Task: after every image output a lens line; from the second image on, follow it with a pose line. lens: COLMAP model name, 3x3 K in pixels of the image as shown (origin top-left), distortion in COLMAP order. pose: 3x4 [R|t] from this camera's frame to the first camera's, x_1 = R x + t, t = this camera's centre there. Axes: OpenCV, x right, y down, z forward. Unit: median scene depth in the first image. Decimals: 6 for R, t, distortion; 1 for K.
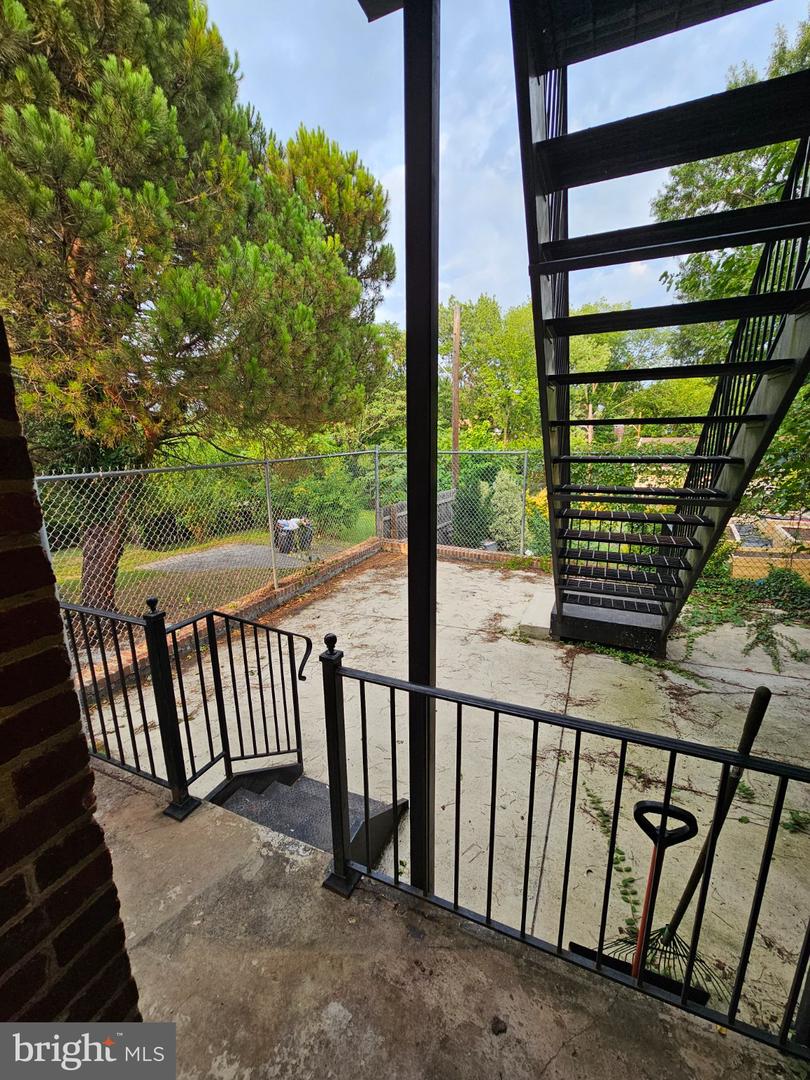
lens RADIAL K [[437.8, 0, 409.4], [0, 437.8, 537.5], [0, 0, 1]] dist [-0.008915, -0.000019]
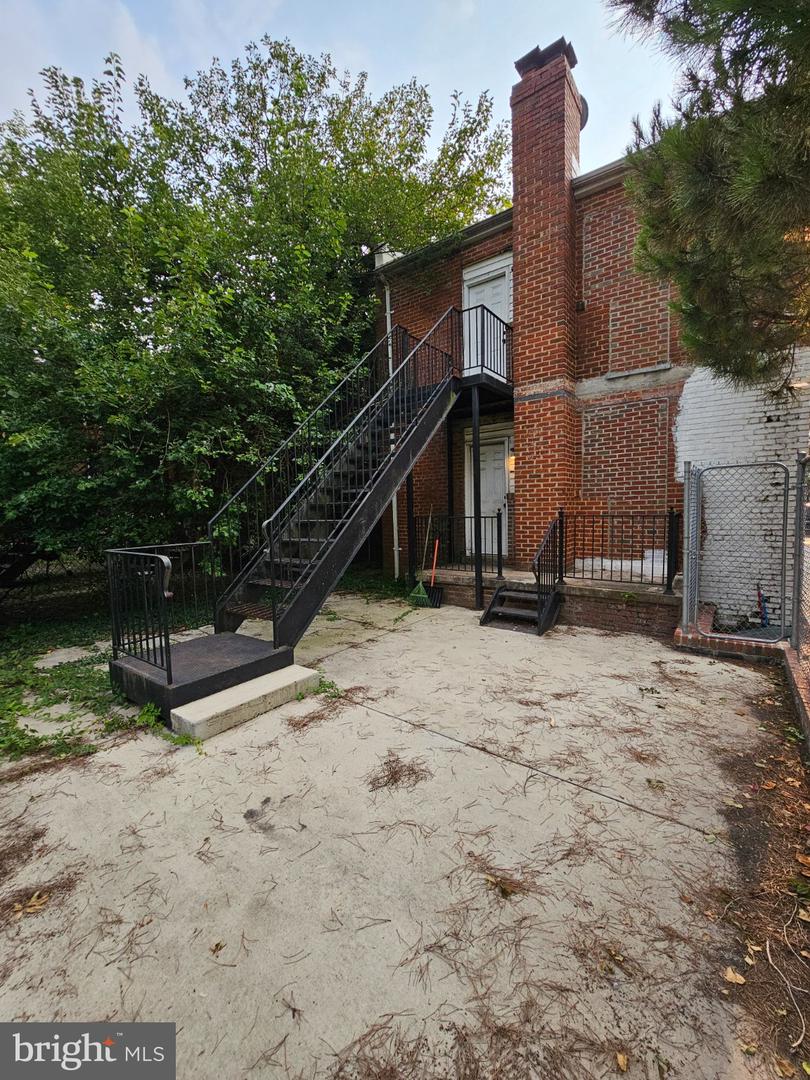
lens RADIAL K [[437.8, 0, 409.4], [0, 437.8, 537.5], [0, 0, 1]] dist [-0.008915, -0.000019]
pose [[-0.974552, 0.020360, 0.223233, -0.071171], [0.084035, 0.956421, 0.279637, -0.202886], [-0.207811, 0.291281, -0.933793, 1.386780]]
